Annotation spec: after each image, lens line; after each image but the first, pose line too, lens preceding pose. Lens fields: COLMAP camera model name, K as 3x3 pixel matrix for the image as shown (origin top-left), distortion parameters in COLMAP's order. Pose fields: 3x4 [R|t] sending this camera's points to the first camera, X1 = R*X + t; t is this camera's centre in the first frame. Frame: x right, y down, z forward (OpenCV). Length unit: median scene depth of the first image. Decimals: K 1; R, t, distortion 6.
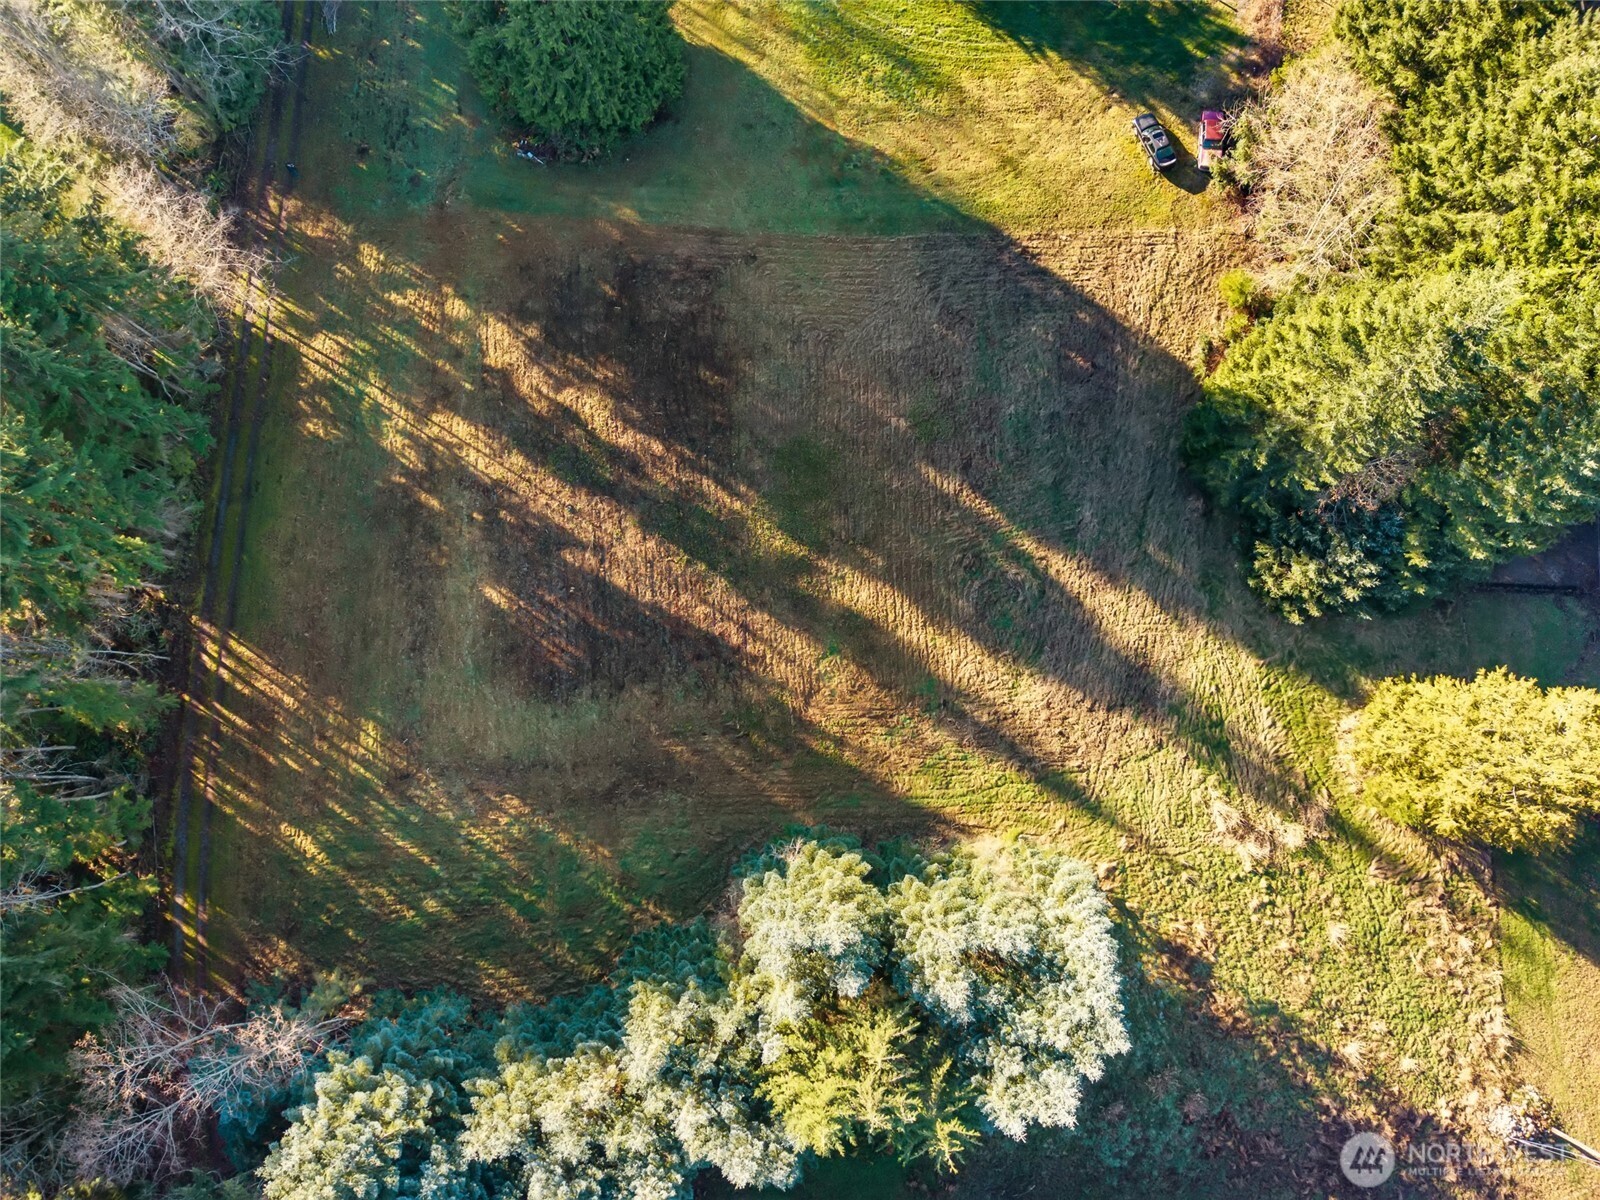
lens RADIAL K [[1073.1, 0, 800.0], [0, 1073.1, 600.0], [0, 0, 1]] dist [0.030940, -0.024983]
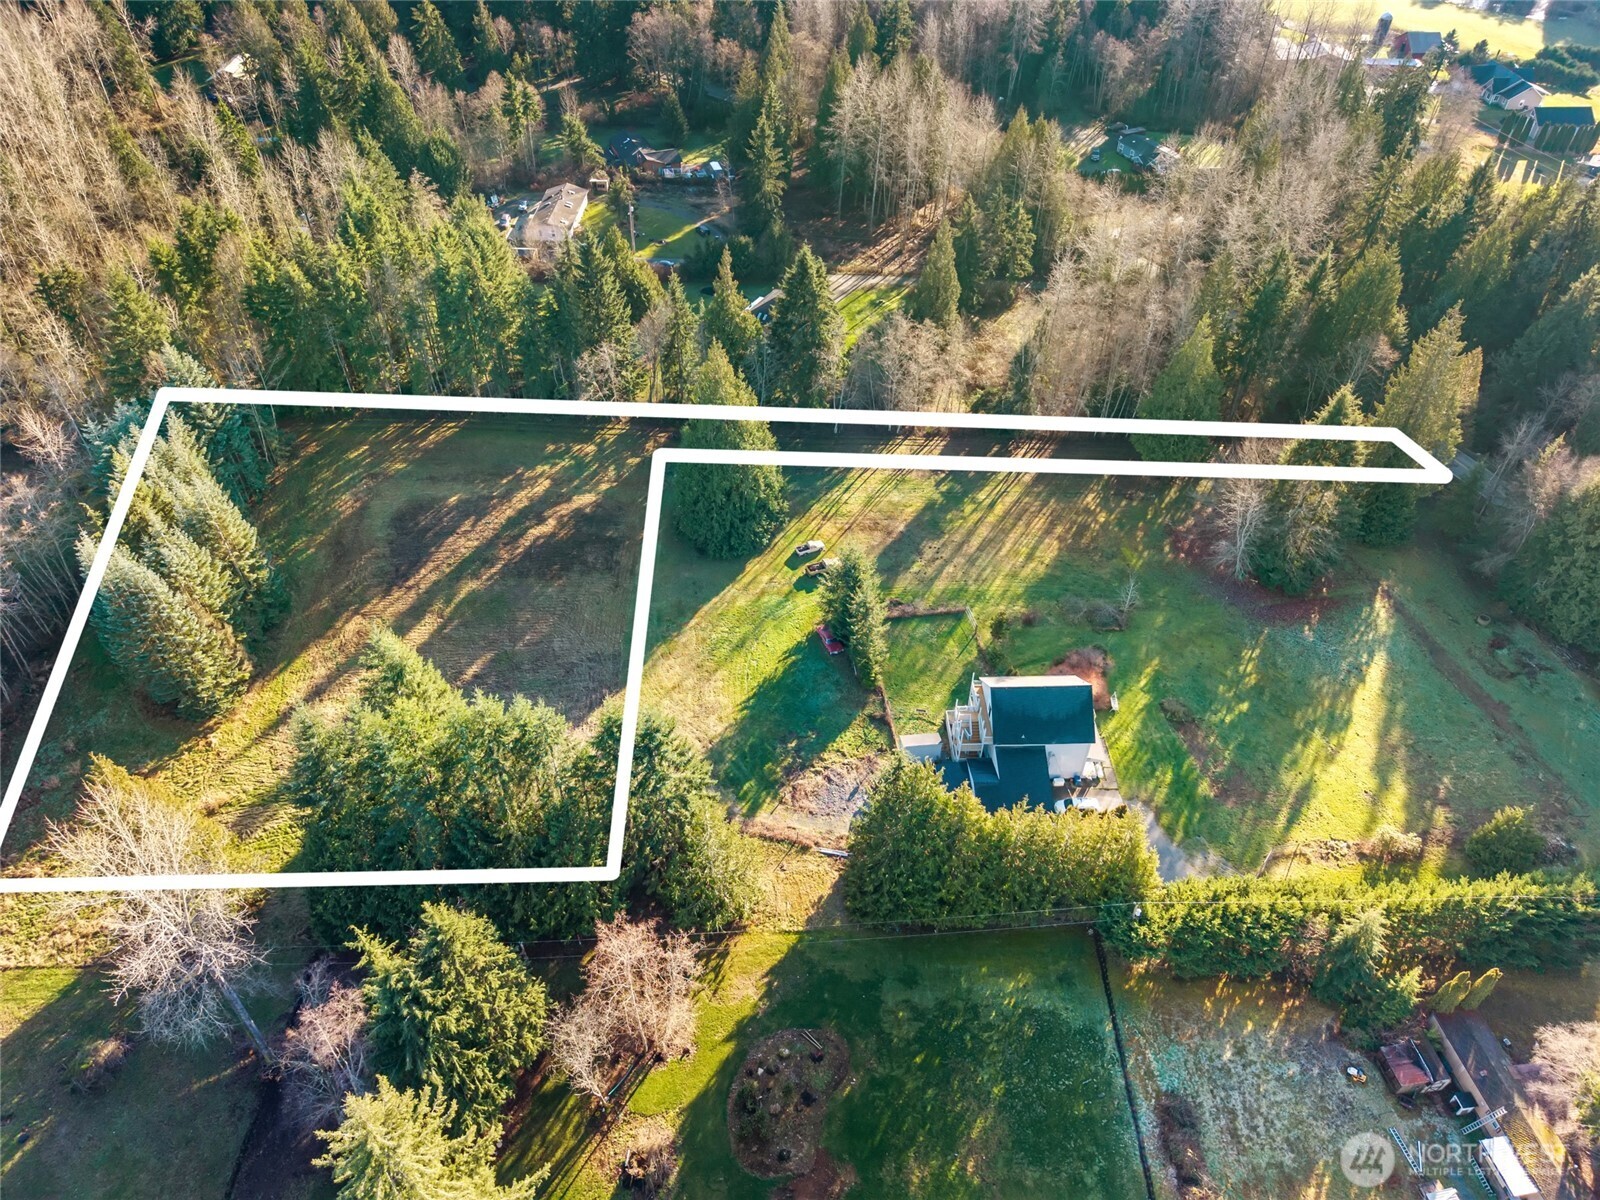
lens RADIAL K [[1075.6, 0, 795.7], [0, 1075.6, 594.8], [0, 0, 1]] dist [0.076398, -0.104356]
pose [[0.026627, 0.673836, -0.738401, 1.394966], [-0.991603, 0.111312, 0.065821, -0.777782], [0.126545, 0.730449, 0.671142, -0.177463]]
